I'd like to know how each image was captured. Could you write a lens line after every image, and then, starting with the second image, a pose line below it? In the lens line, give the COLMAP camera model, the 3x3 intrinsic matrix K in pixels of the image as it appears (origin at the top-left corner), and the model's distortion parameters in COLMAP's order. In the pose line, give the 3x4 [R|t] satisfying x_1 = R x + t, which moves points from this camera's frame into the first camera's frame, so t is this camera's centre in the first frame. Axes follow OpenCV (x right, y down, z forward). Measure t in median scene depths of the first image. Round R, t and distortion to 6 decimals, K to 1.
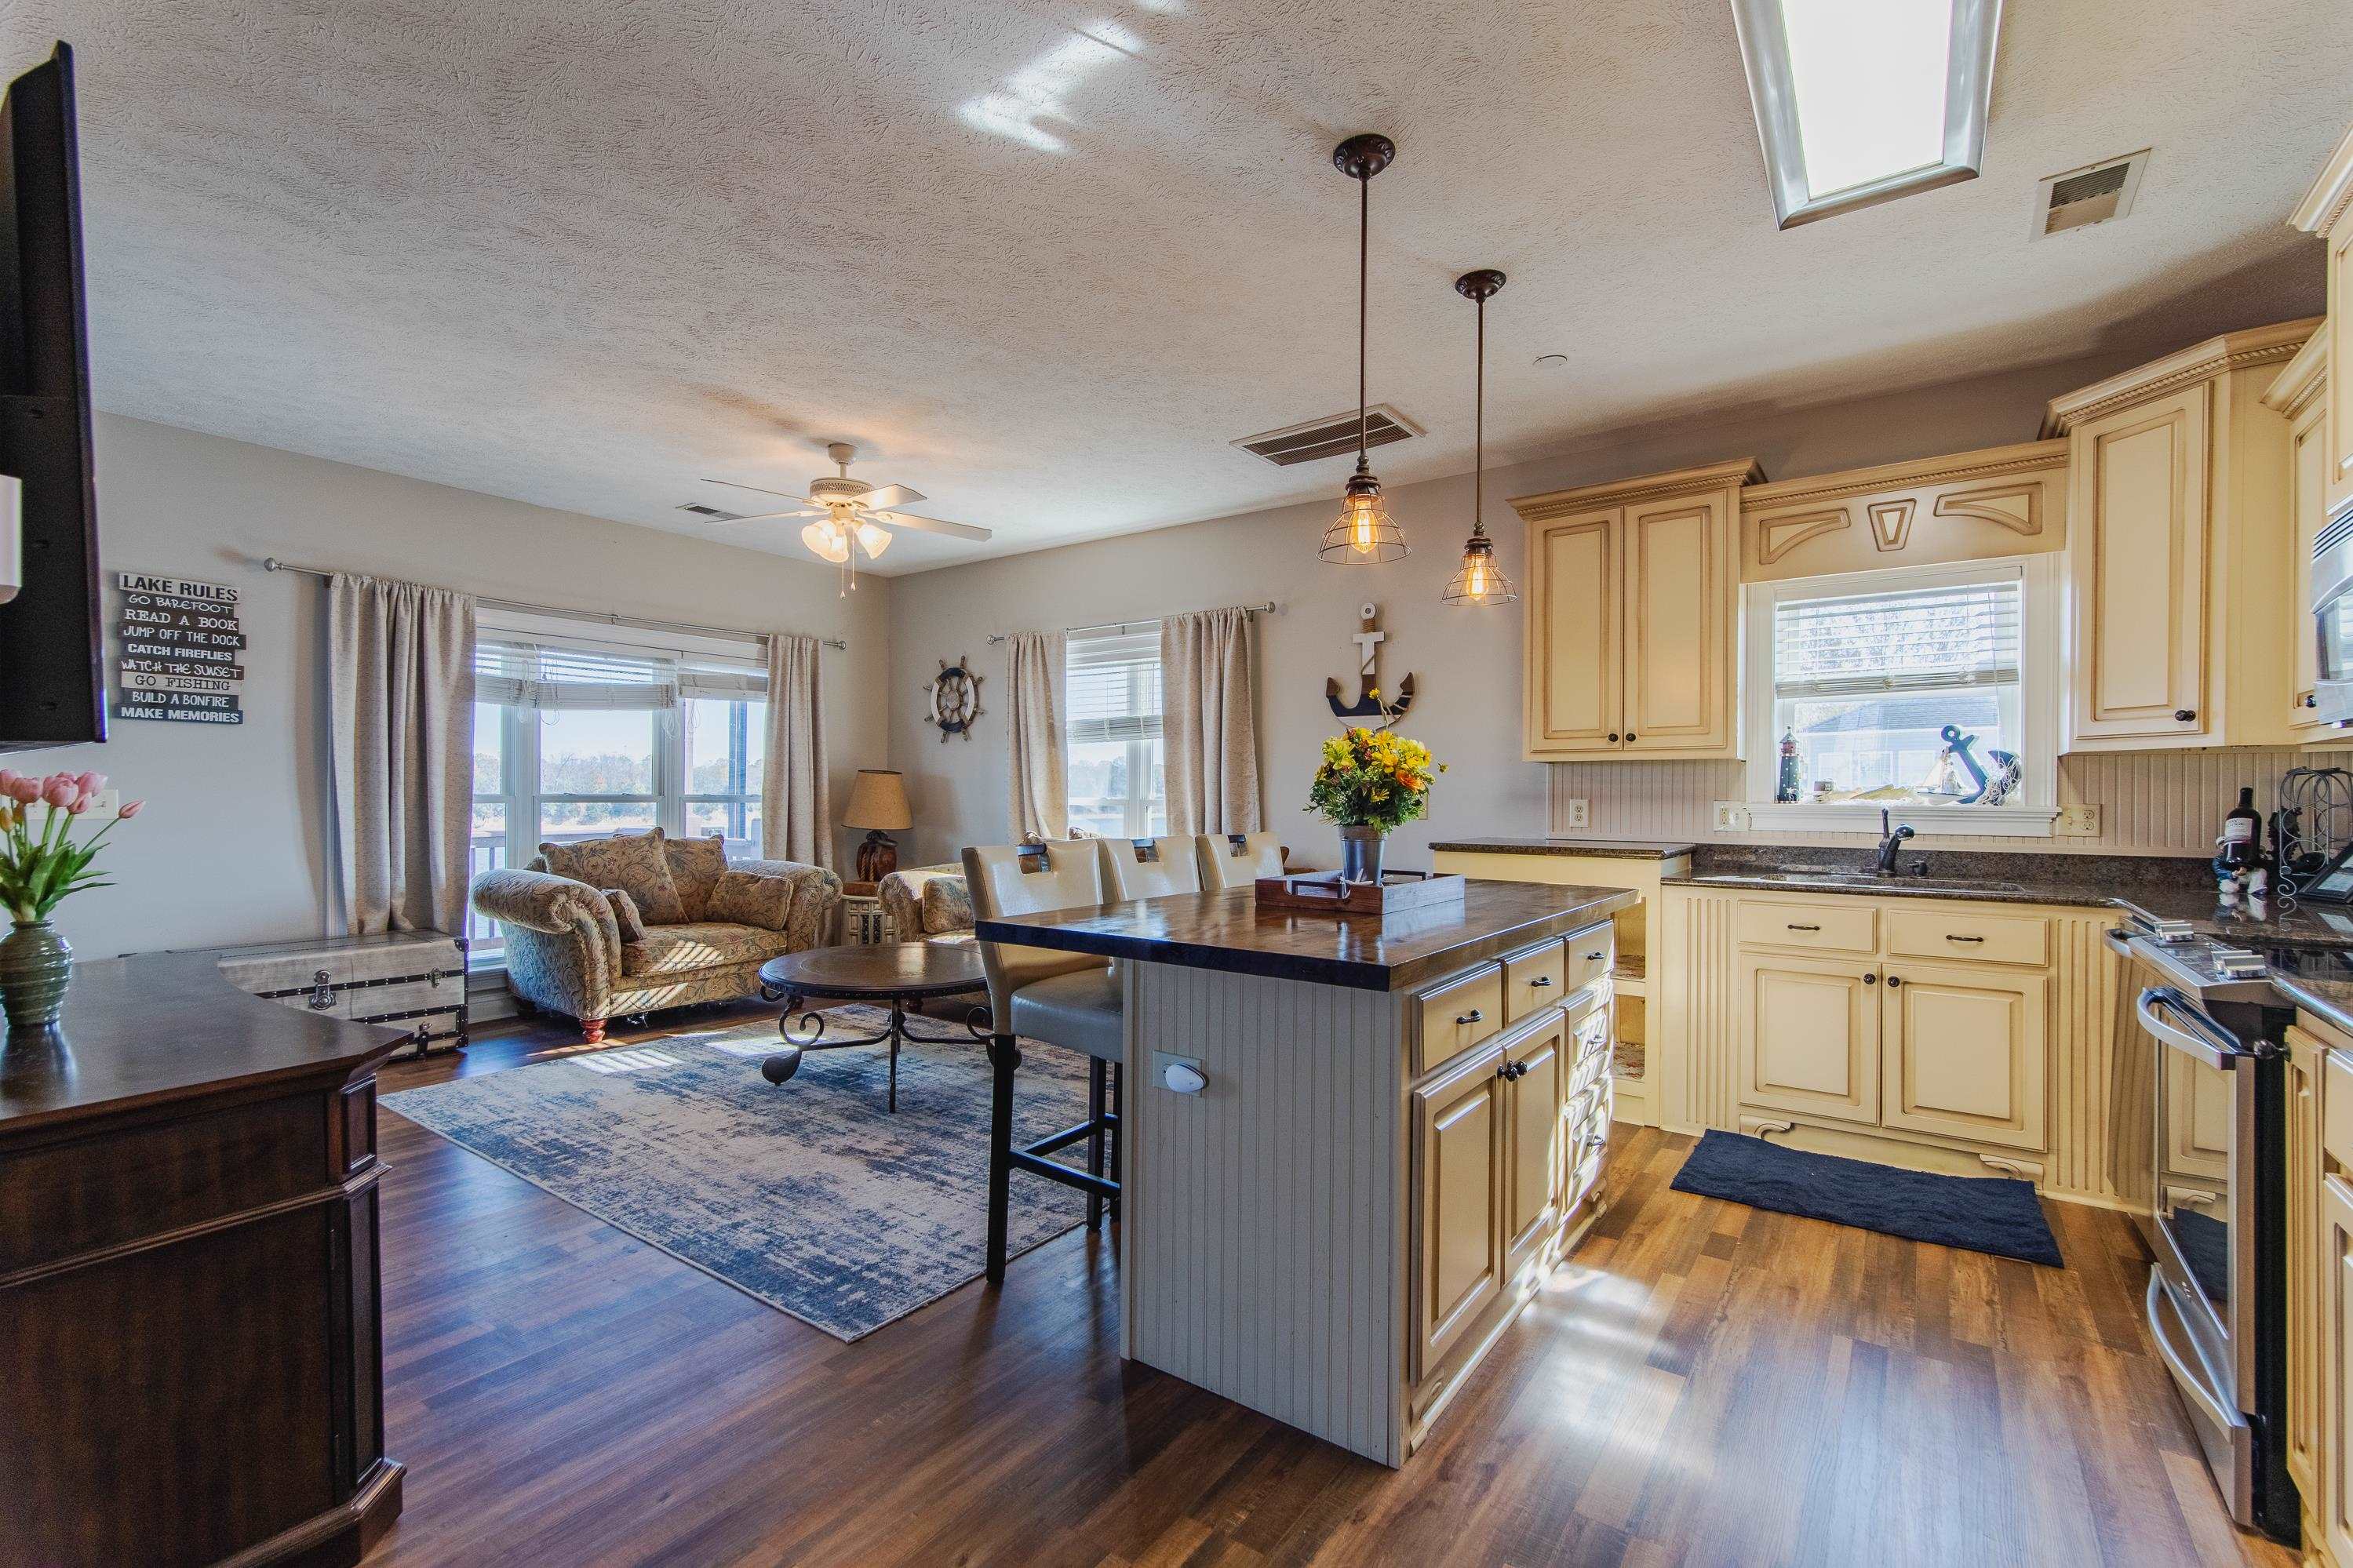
lens RADIAL K [[1028.5, 0, 1178.5], [0, 1028.5, 791.1], [0, 0, 1]] dist [-0.003180, 0.004045]
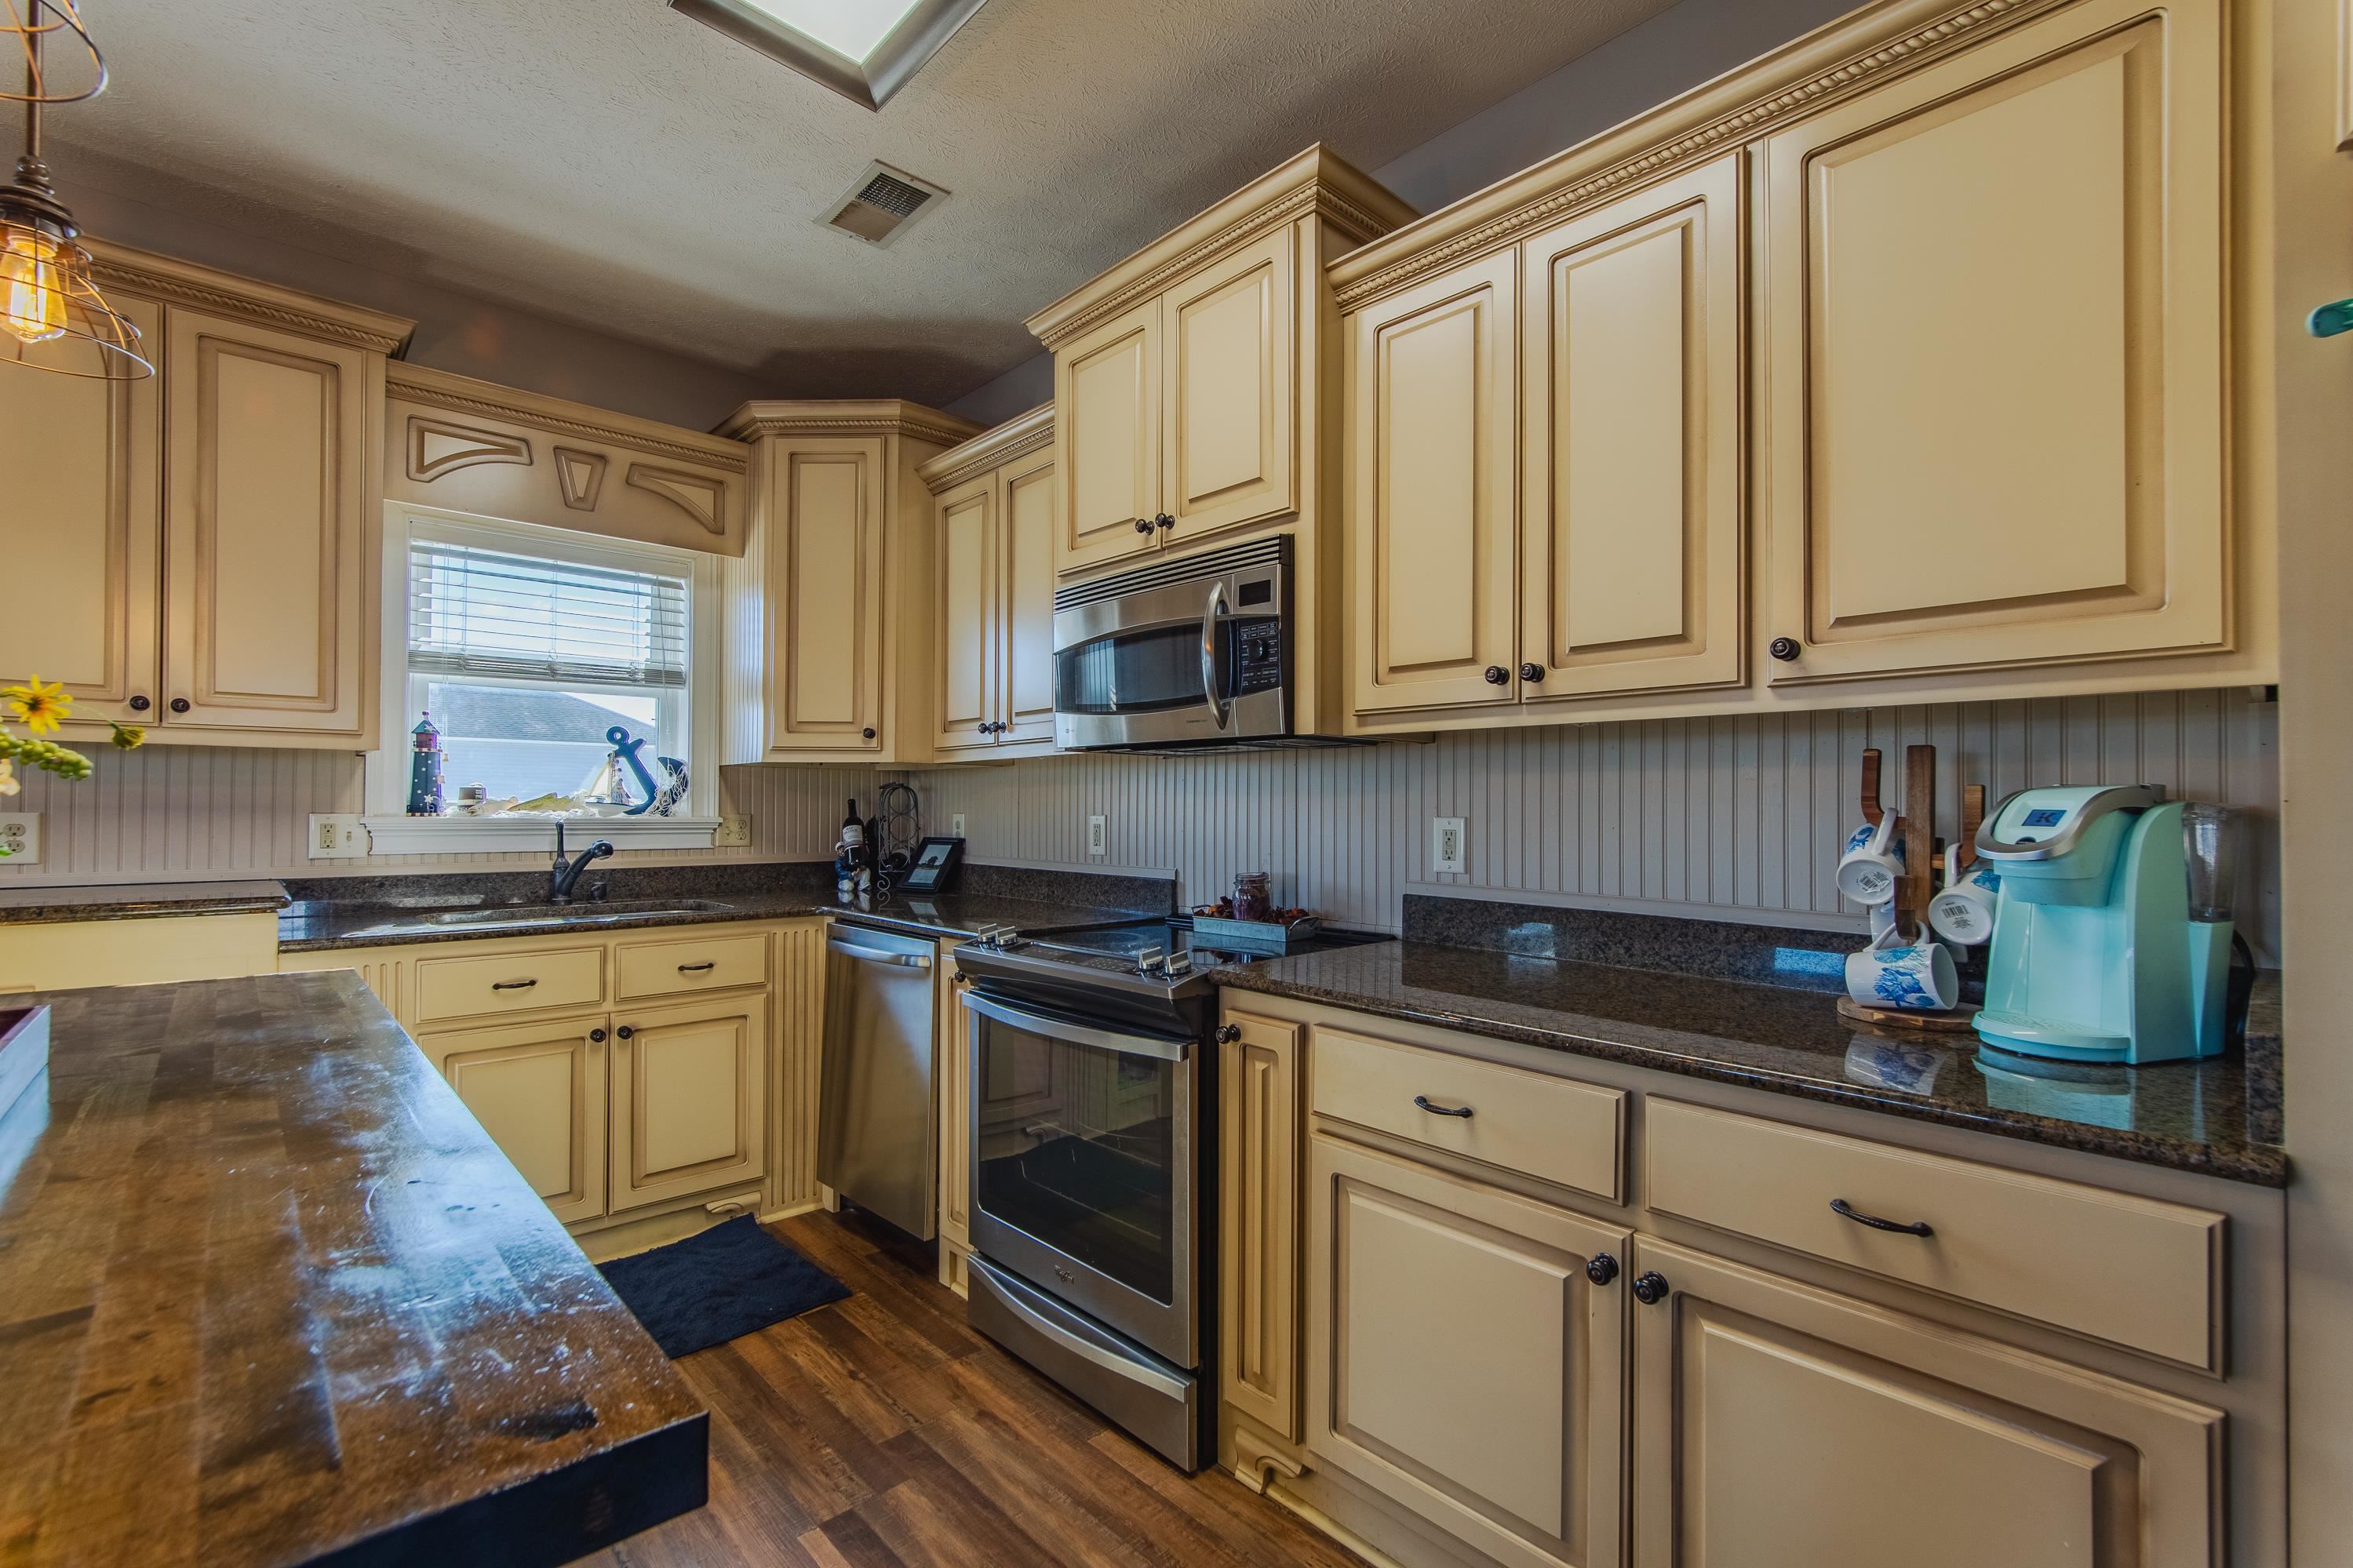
lens RADIAL K [[1028.5, 0, 1174.9], [0, 1028.5, 796.7], [0, 0, 1]] dist [-0.003180, 0.004045]
pose [[0.191003, 0.007137, 0.981564, -0.026363], [-0.006747, 0.999959, -0.005958, -0.001448], [-0.981566, -0.005485, 0.191043, 0.379269]]
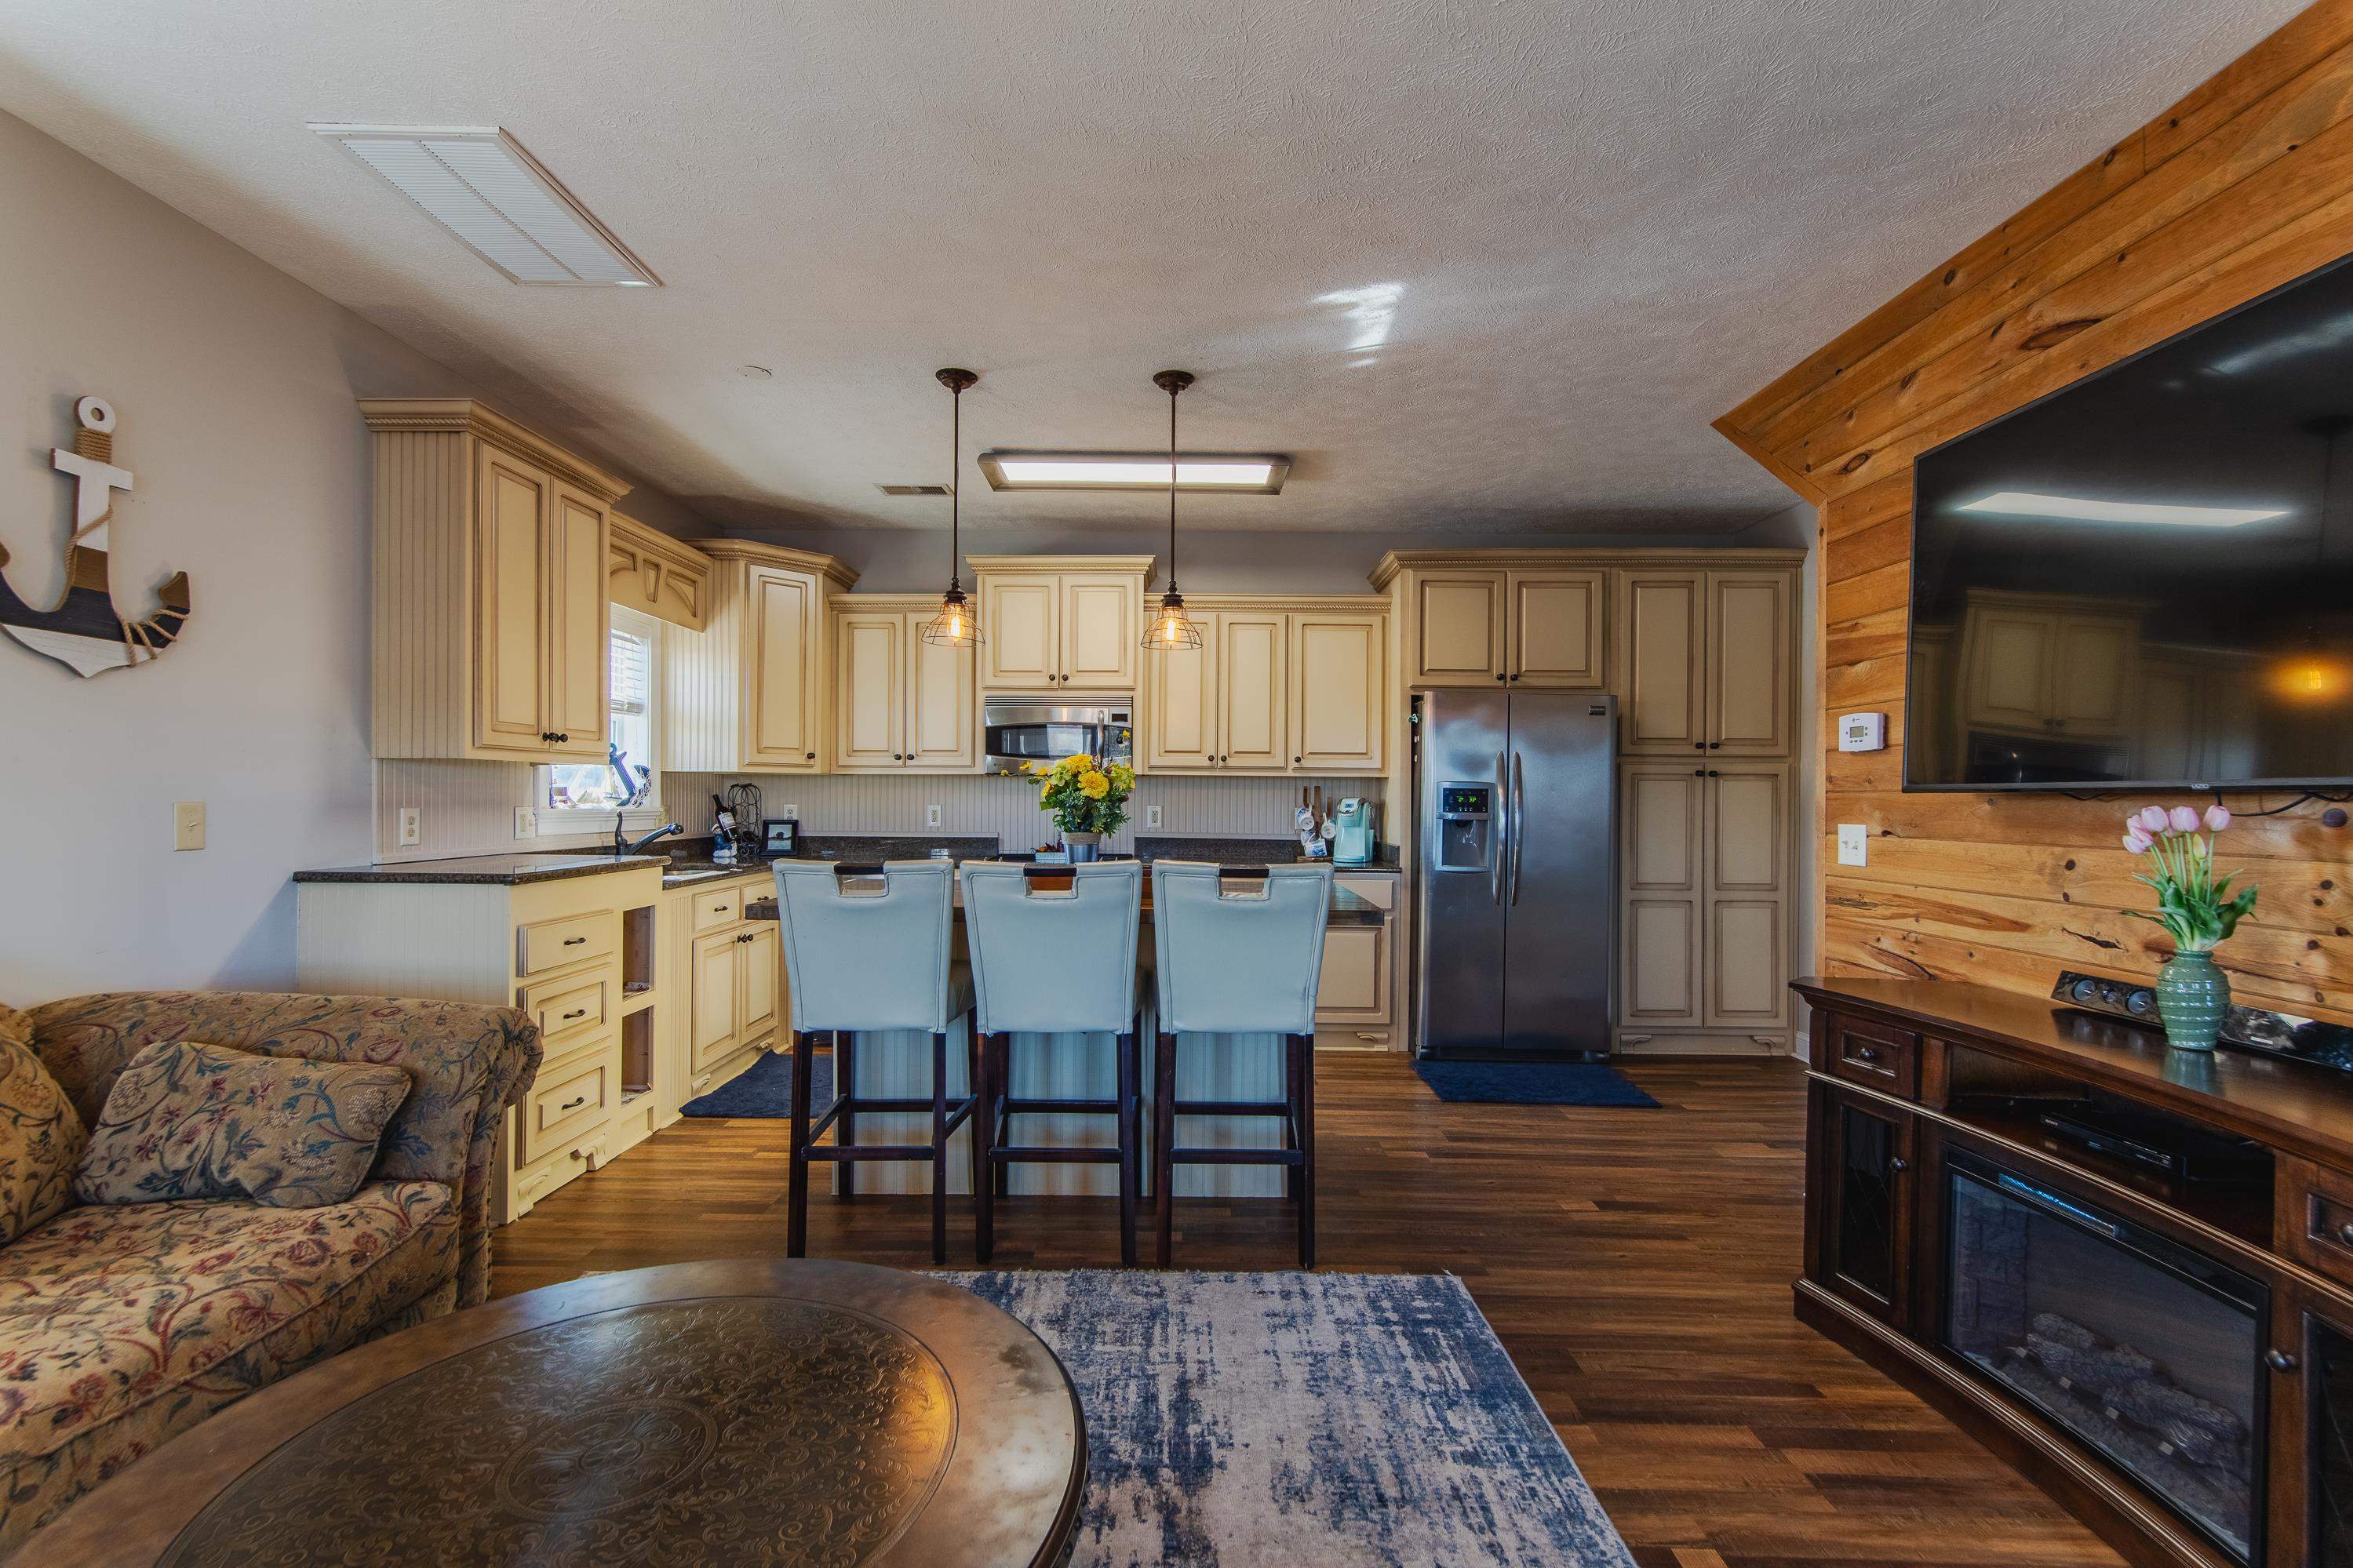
lens RADIAL K [[1028.5, 0, 1172.0], [0, 1028.5, 794.6], [0, 0, 1]] dist [-0.003180, 0.004045]
pose [[-0.581707, -0.006885, 0.813369, -0.682299], [-0.012681, 0.999919, -0.000606, -0.010286], [-0.813300, -0.010667, -0.581747, 1.231871]]
